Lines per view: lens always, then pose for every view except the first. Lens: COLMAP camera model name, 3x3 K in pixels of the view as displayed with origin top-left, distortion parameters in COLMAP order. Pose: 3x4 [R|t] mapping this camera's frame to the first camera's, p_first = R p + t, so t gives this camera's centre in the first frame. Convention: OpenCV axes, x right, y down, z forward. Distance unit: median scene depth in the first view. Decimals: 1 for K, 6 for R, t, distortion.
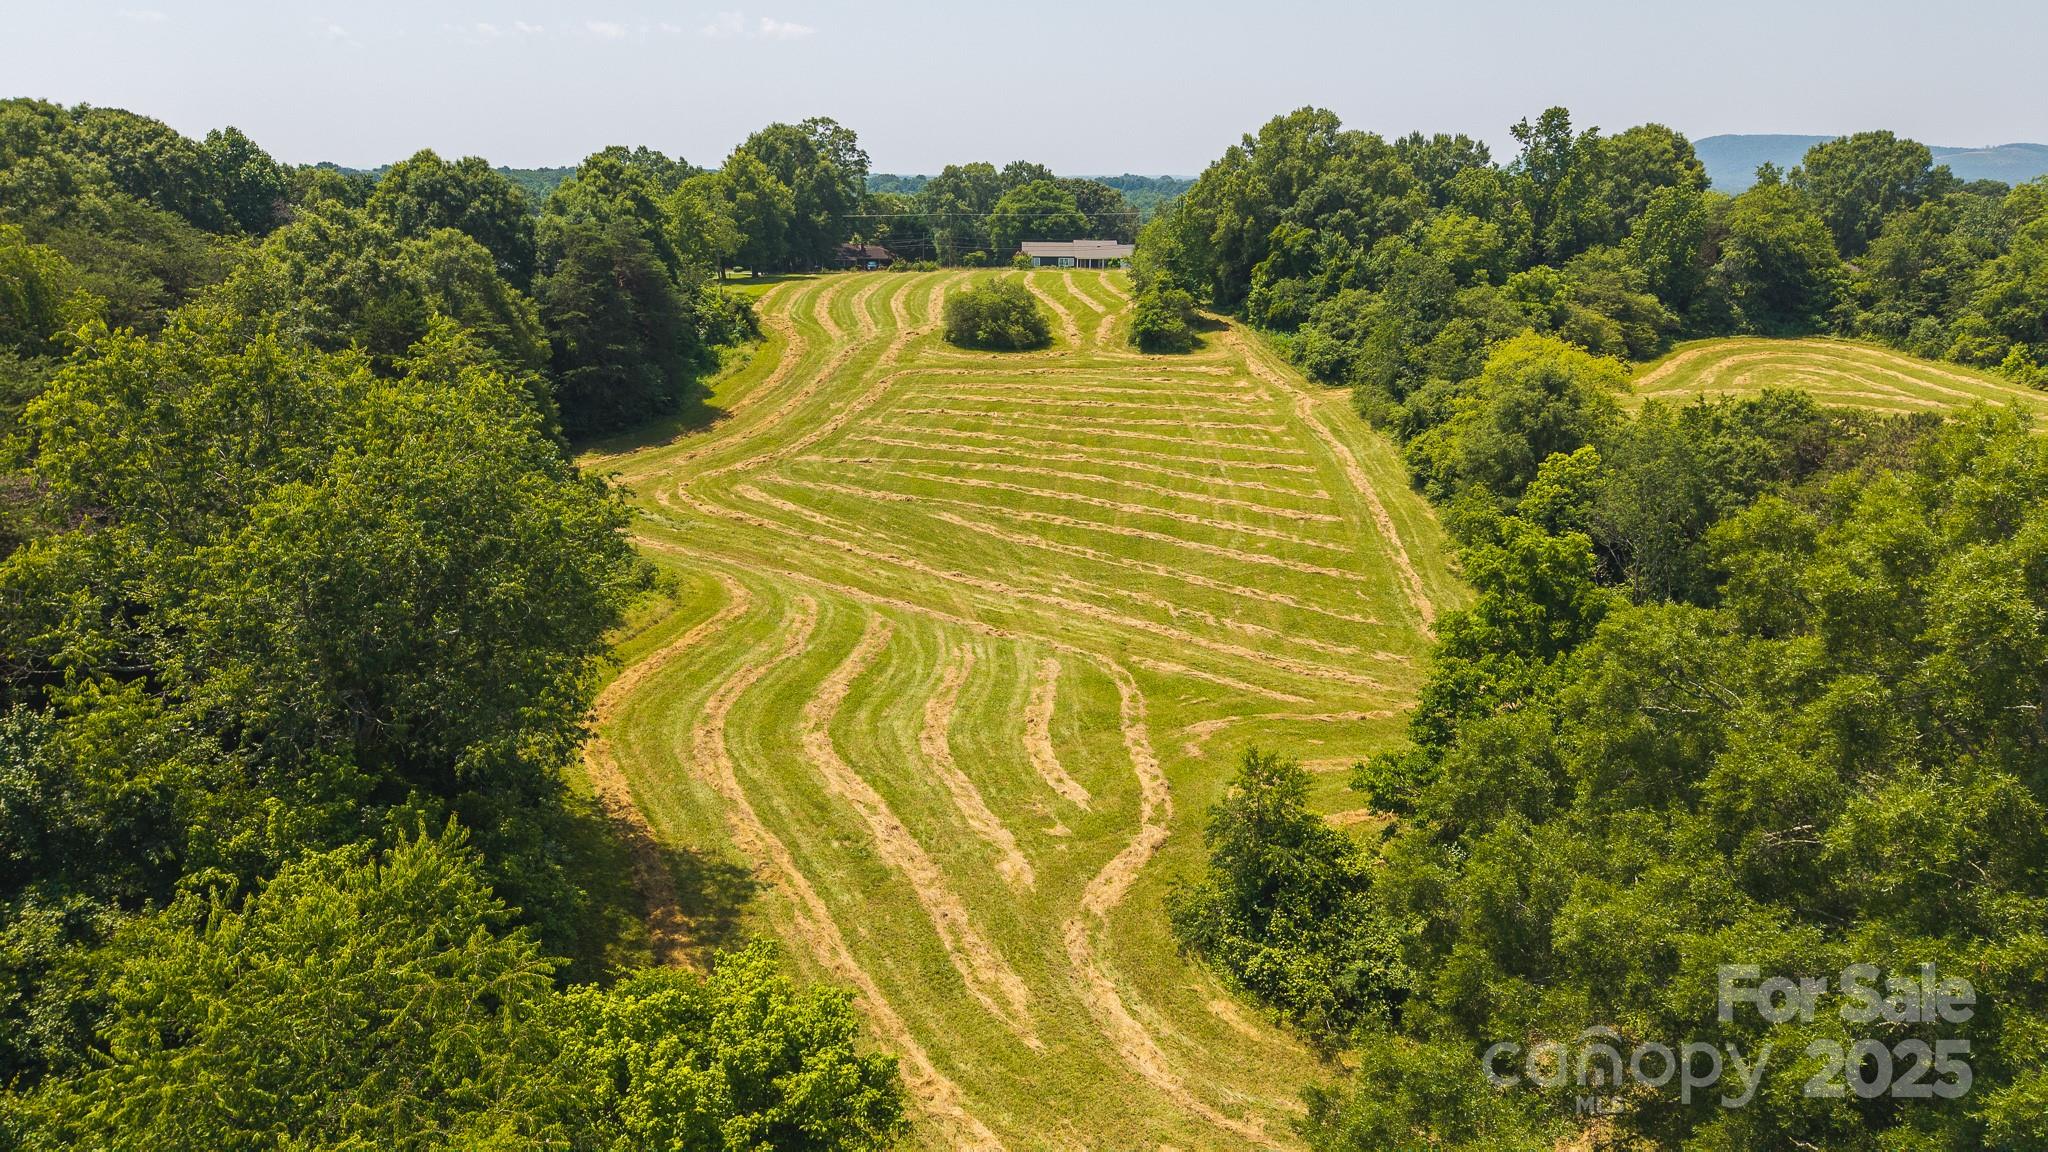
lens RADIAL K [[1398.3, 0, 1024.0], [0, 1398.3, 576.0], [0, 0, 1]] dist [0.187543, -0.230810]
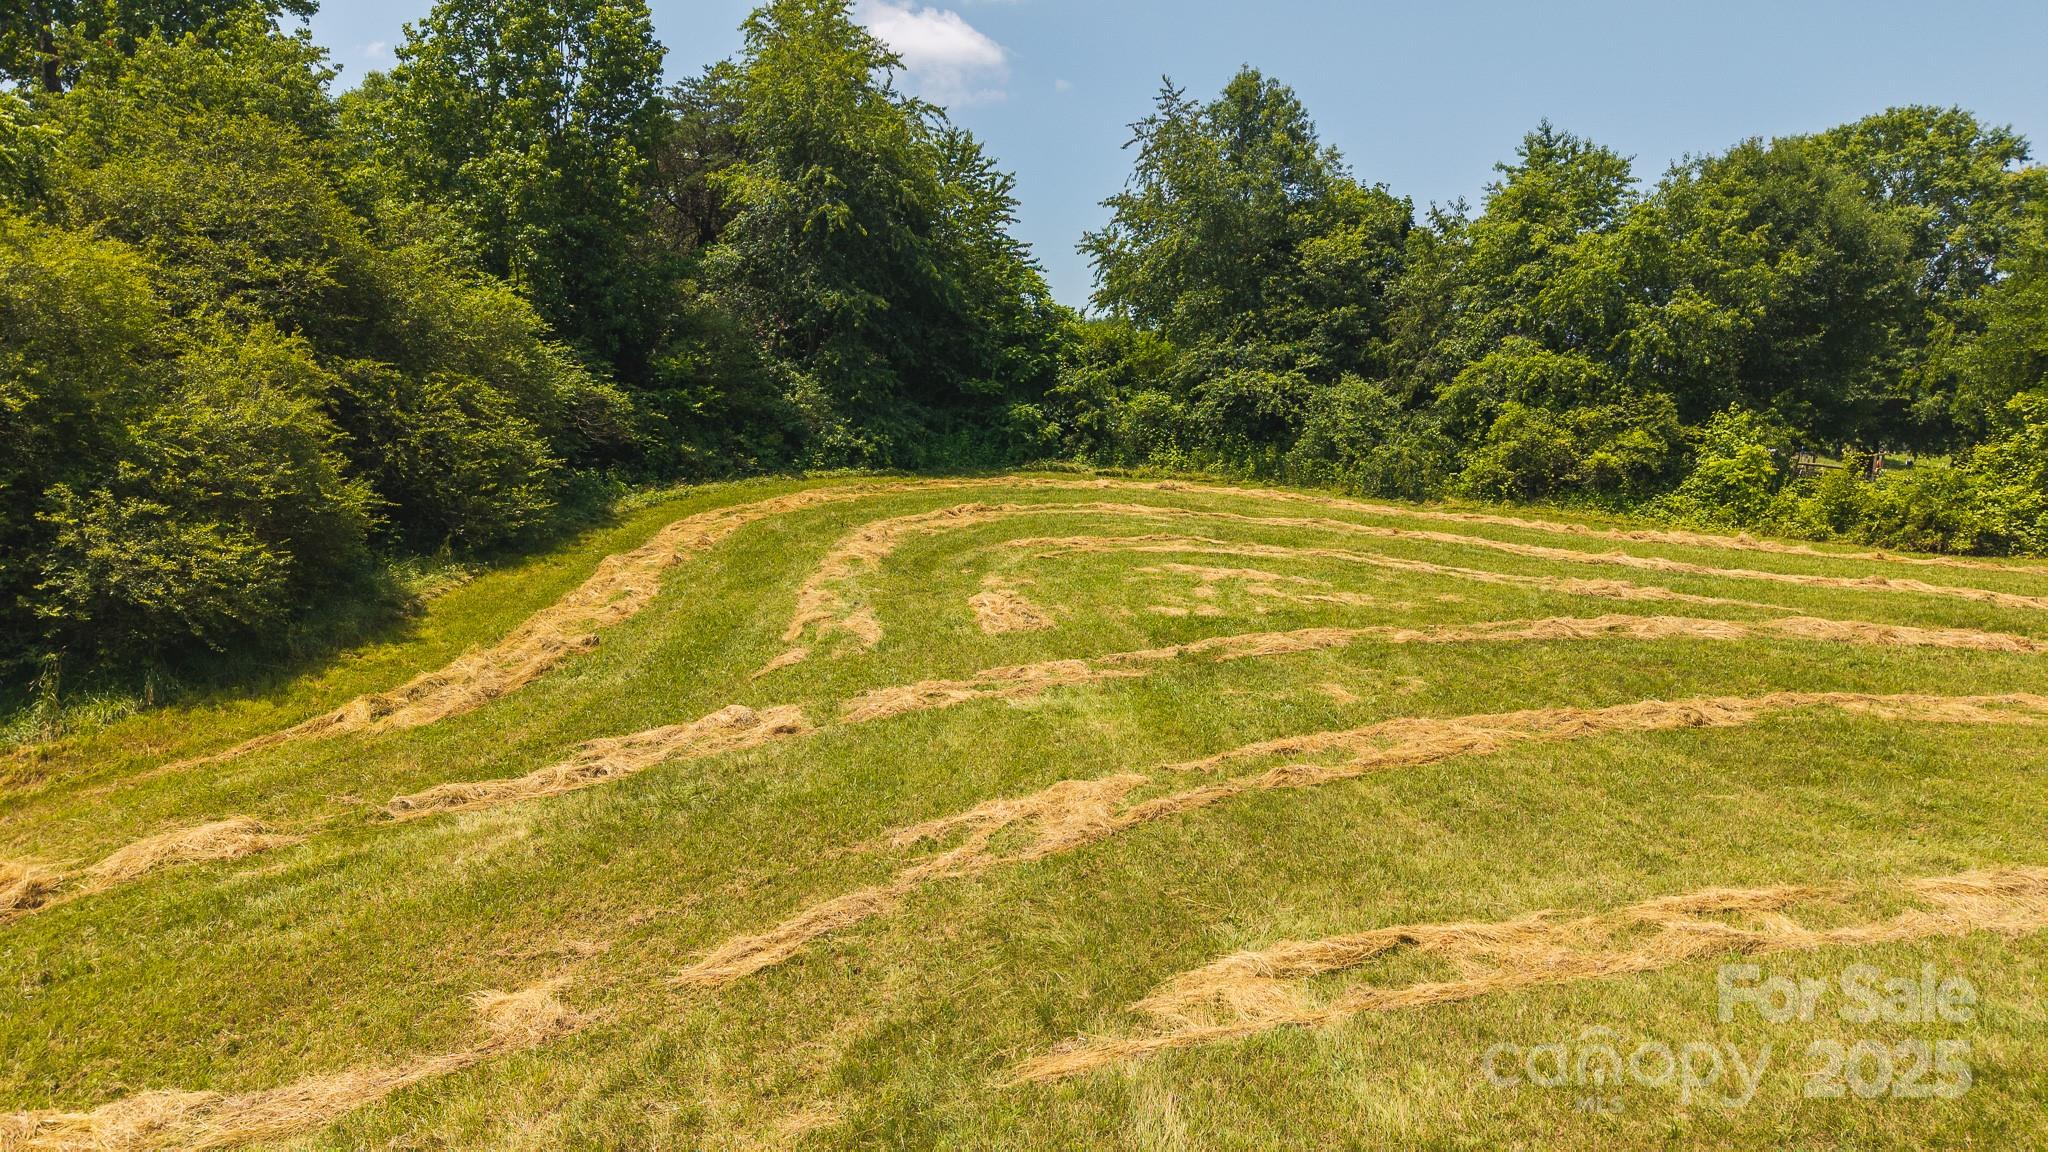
lens RADIAL K [[1394.9, 0, 1024.0], [0, 1394.9, 576.0], [0, 0, 1]] dist [0.099486, -0.173865]
pose [[0.762598, -0.071954, 0.642858, 0.363743], [0.187535, 0.975707, -0.113257, -0.113542], [-0.619092, 0.206928, 0.757566, 0.814831]]
